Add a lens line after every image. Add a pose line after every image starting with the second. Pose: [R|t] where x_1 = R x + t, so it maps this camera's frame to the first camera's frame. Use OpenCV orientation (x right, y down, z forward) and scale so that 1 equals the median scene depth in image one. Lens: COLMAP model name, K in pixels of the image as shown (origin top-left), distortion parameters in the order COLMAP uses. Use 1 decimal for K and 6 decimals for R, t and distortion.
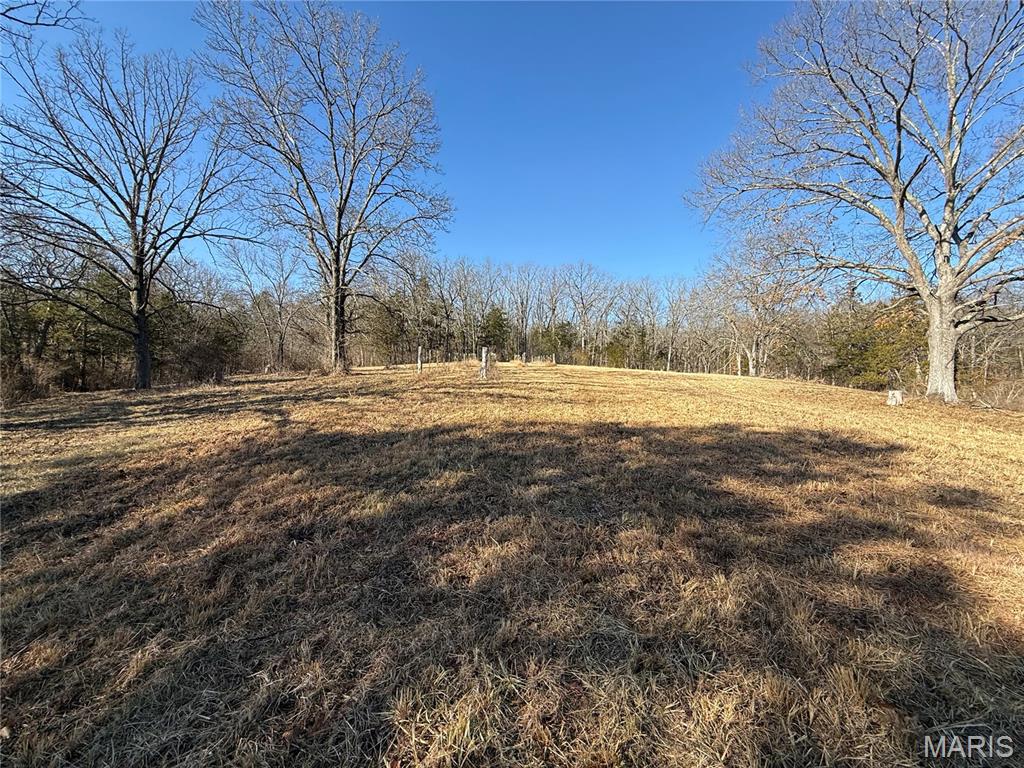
lens RADIAL K [[408.6, 0, 510.0], [0, 408.6, 384.7], [0, 0, 1]] dist [0.003892, 0.000079]
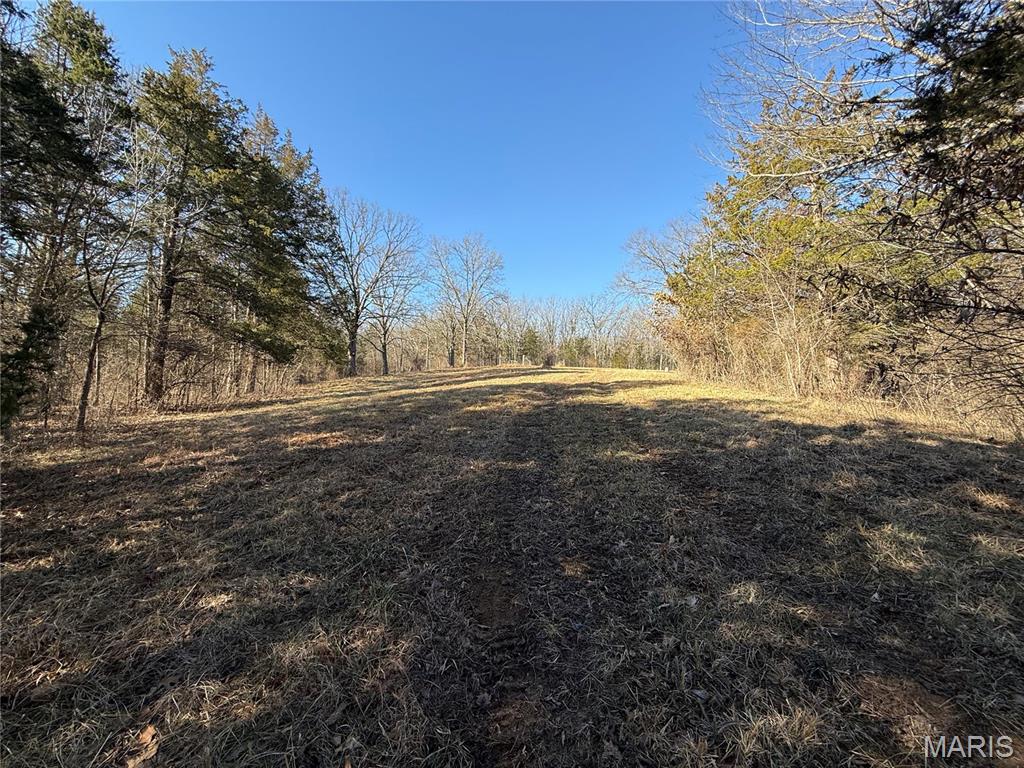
lens RADIAL K [[408.6, 0, 512.2], [0, 408.6, 382.9], [0, 0, 1]] dist [0.003892, 0.000079]
pose [[0.996305, -0.012481, -0.084976, 0.141685], [0.009754, 0.999426, -0.032435, 0.298596], [0.085332, 0.031486, 0.995855, -2.829911]]
